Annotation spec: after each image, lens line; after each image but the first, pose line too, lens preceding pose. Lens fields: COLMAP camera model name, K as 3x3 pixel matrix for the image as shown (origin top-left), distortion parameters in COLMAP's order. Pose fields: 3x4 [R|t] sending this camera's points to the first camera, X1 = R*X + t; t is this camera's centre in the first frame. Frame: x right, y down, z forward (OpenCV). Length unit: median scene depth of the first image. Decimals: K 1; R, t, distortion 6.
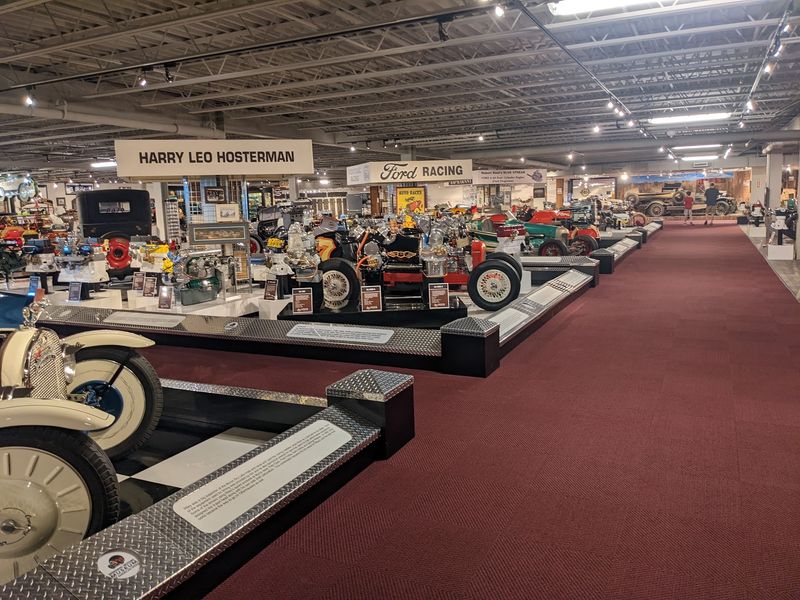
lens RADIAL K [[646.8, 0, 400.0], [0, 646.8, 300.0], [0, 0, 1]] dist [0.059045, -0.167478]
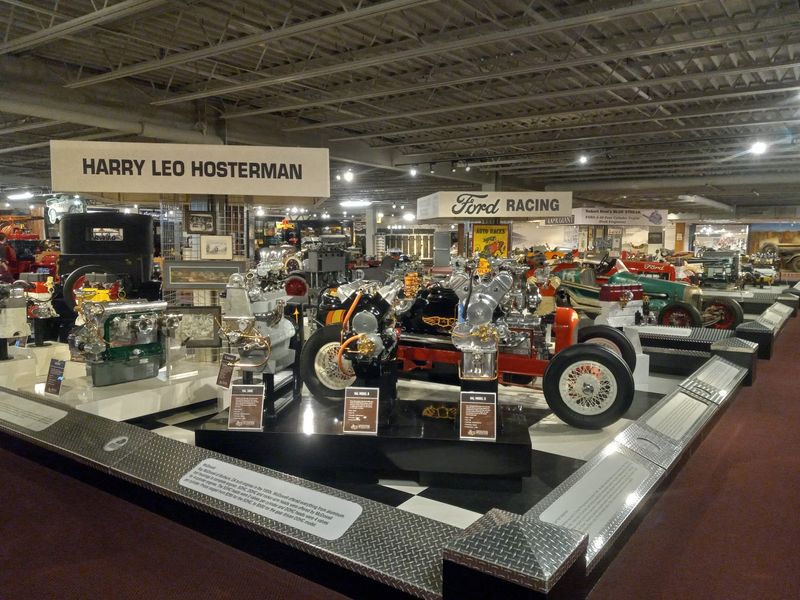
lens RADIAL K [[646.8, 0, 400.0], [0, 646.8, 300.0], [0, 0, 1]] dist [0.059045, -0.167478]
pose [[0.986723, 0.054575, -0.152969, 0.051237], [-0.063272, 0.996611, -0.052575, -0.050729], [0.149581, 0.061555, 0.986831, 0.317730]]
